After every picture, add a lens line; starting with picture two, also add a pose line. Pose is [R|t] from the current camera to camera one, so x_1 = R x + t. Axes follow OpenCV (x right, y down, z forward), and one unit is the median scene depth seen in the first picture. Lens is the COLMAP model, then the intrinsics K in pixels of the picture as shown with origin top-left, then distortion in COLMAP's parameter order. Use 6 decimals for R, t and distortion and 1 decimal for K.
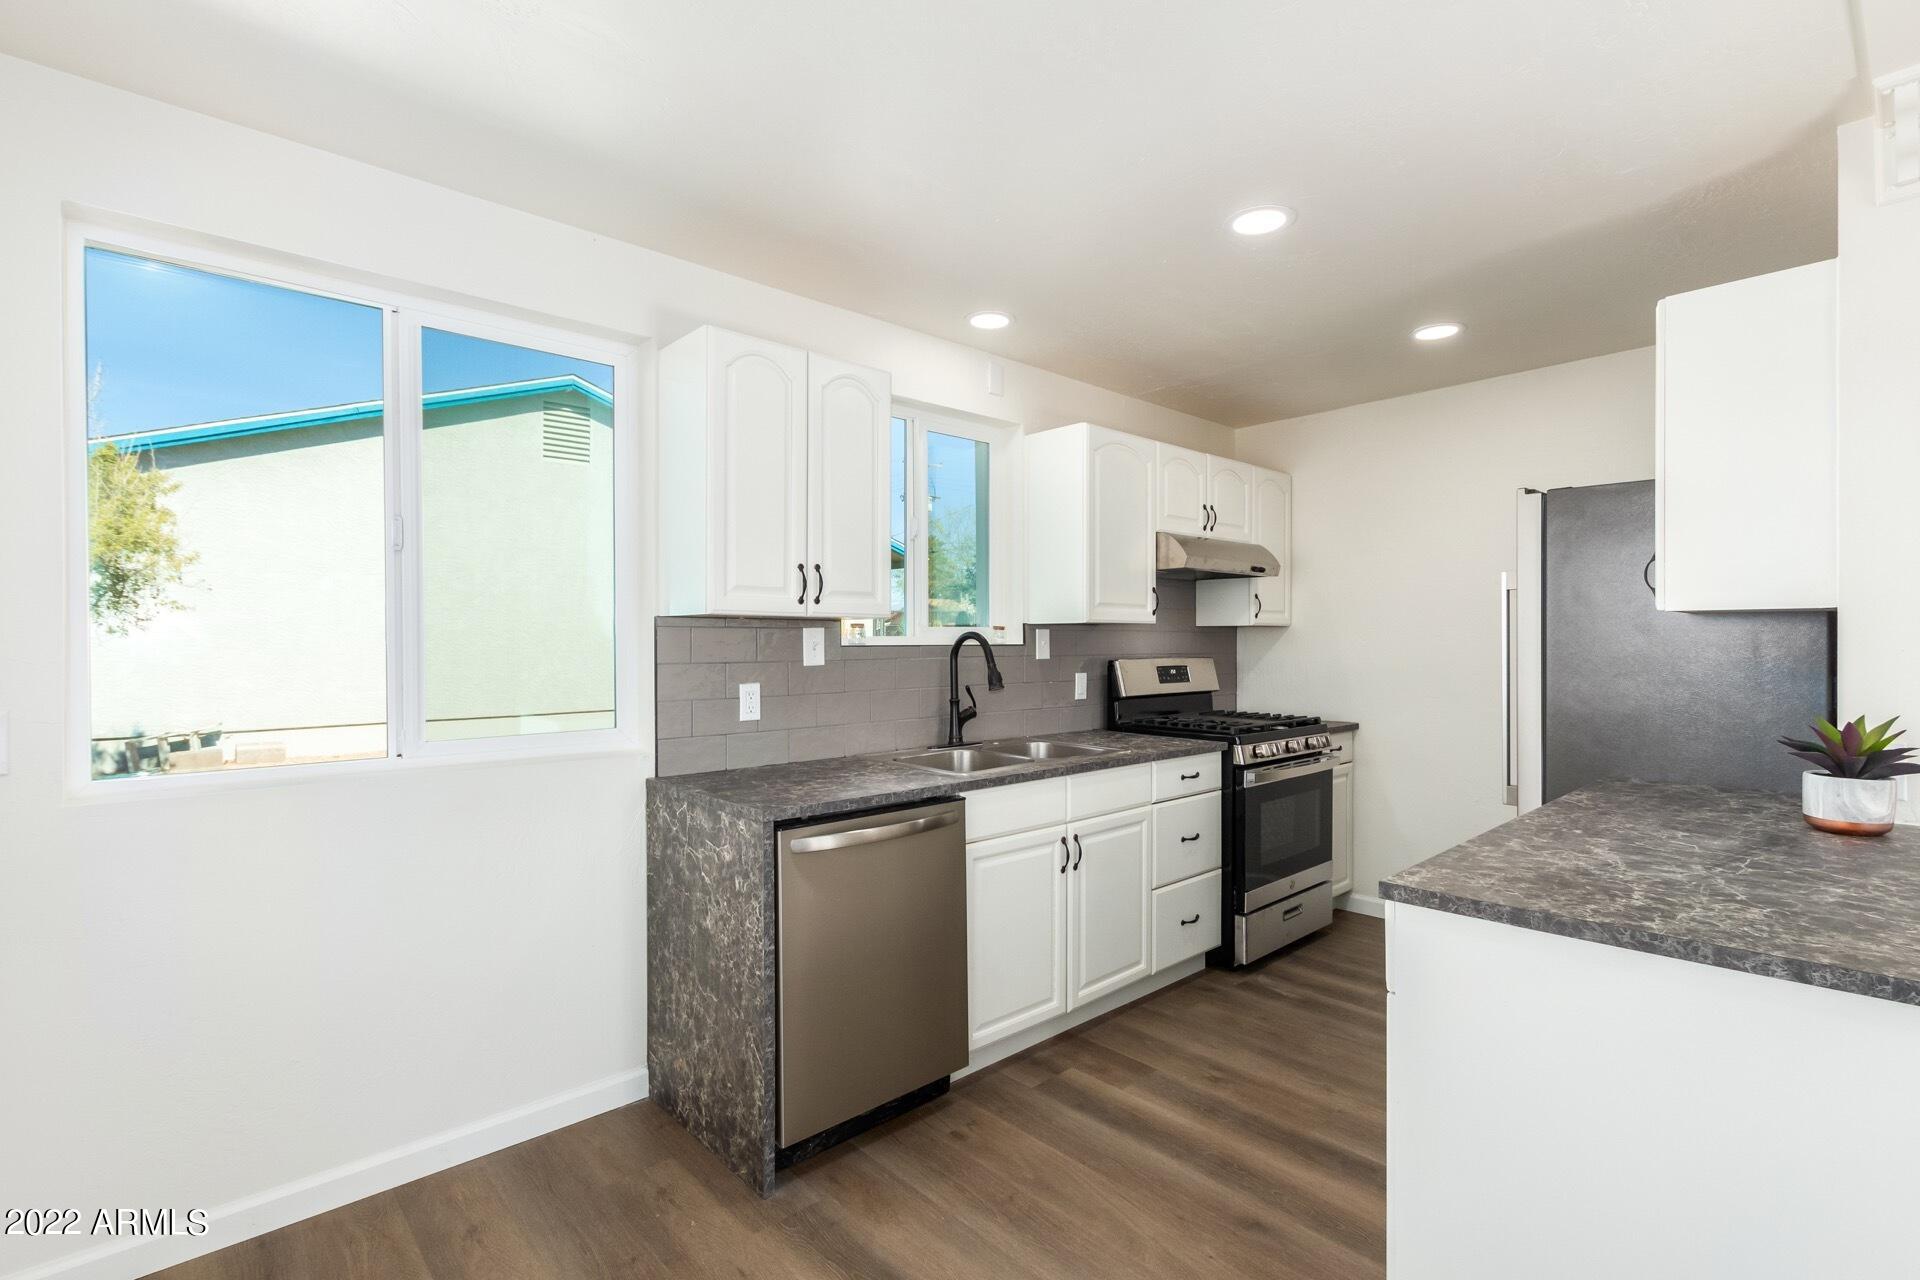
lens RADIAL K [[888.5, 0, 960.0], [0, 888.5, 640.0], [0, 0, 1]] dist [0.000520, -0.000004]
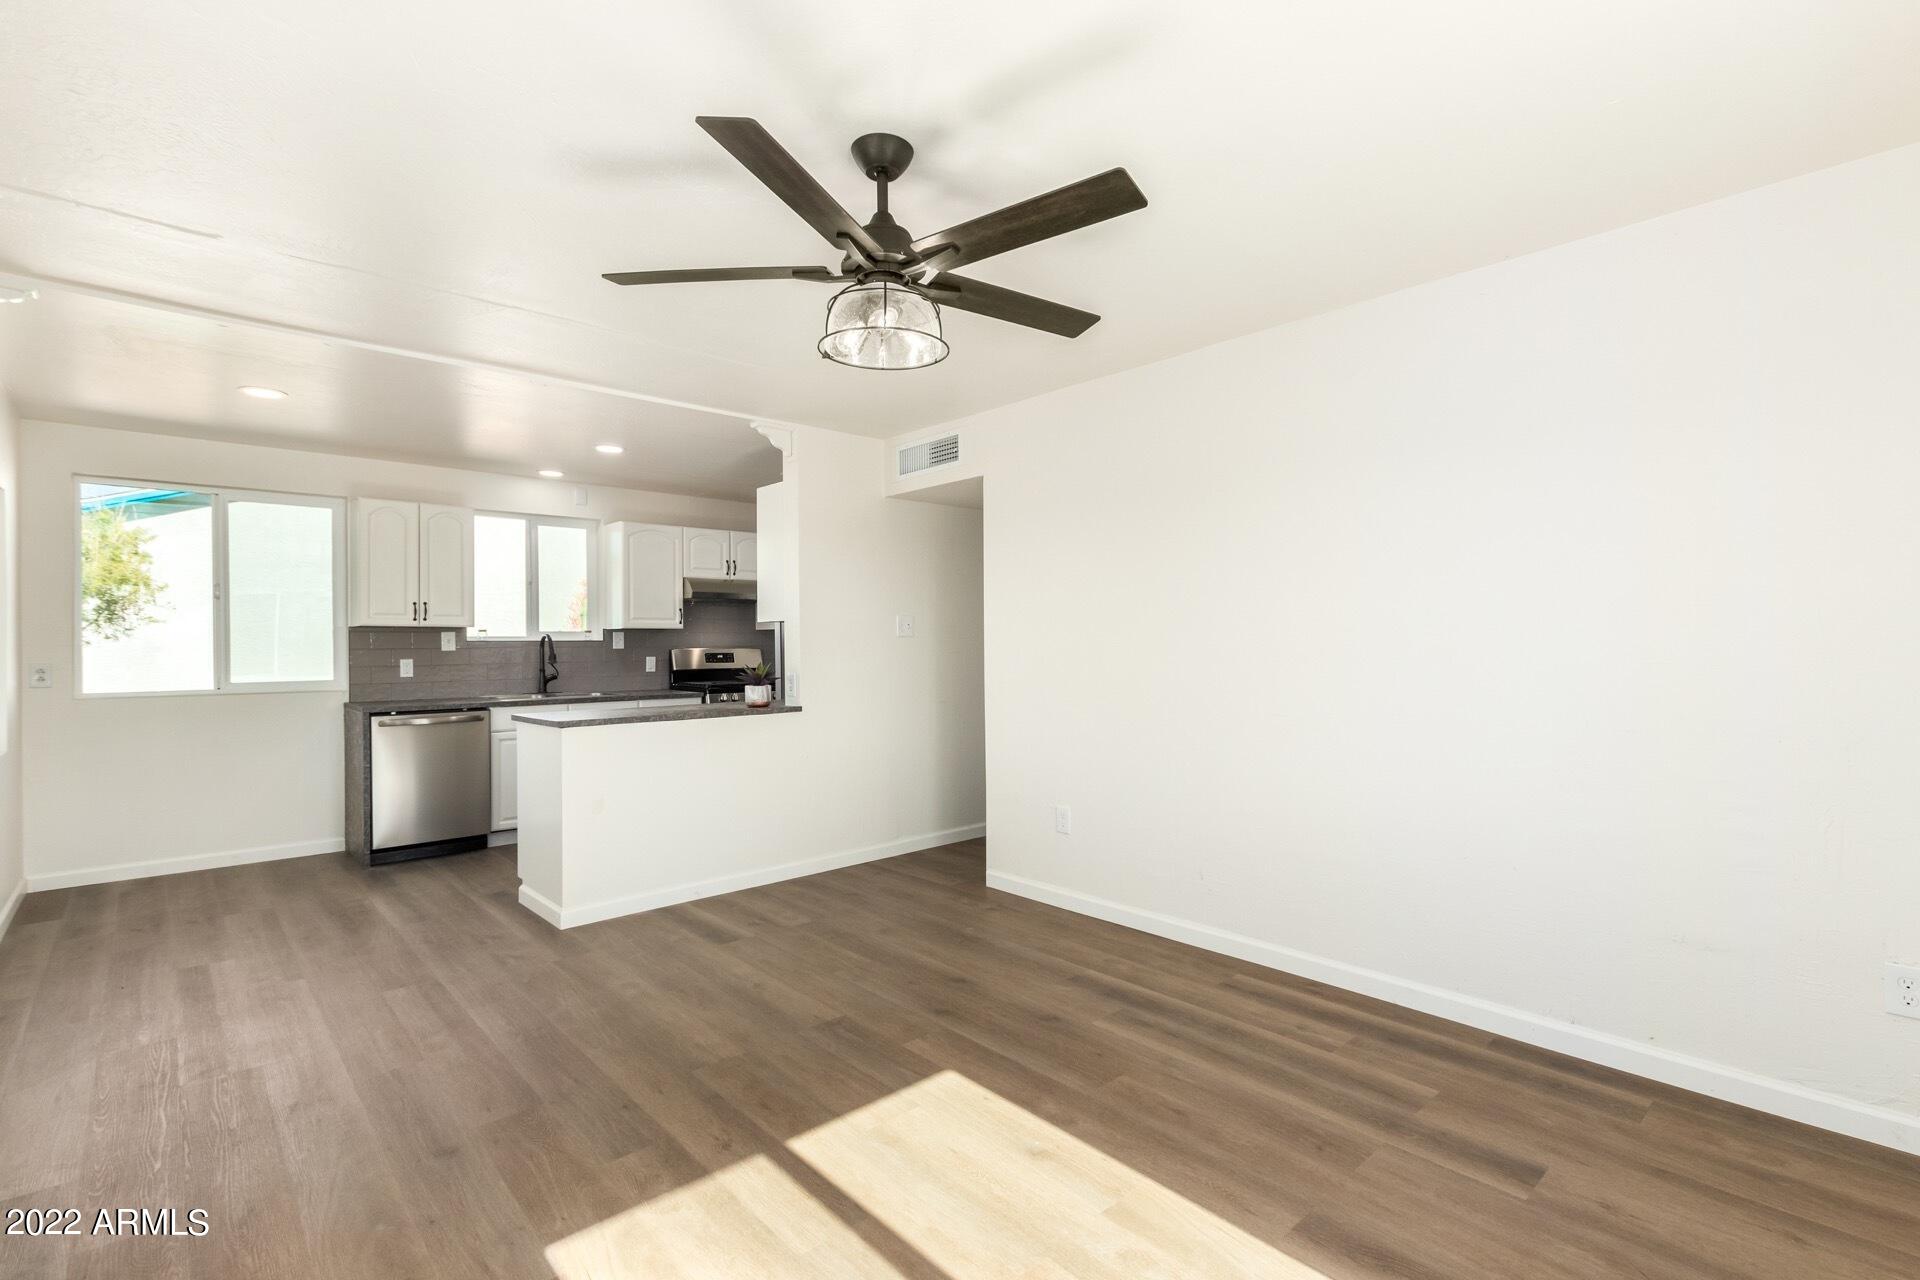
lens RADIAL K [[870.2, 0, 960.0], [0, 870.2, 640.0], [0, 0, 1]] dist [-0.000486, -0.000432]
pose [[0.999977, -0.006045, 0.003083, 0.700554], [0.006059, 0.999970, -0.004761, 0.014821], [-0.003054, 0.004779, 0.999984, -0.687429]]
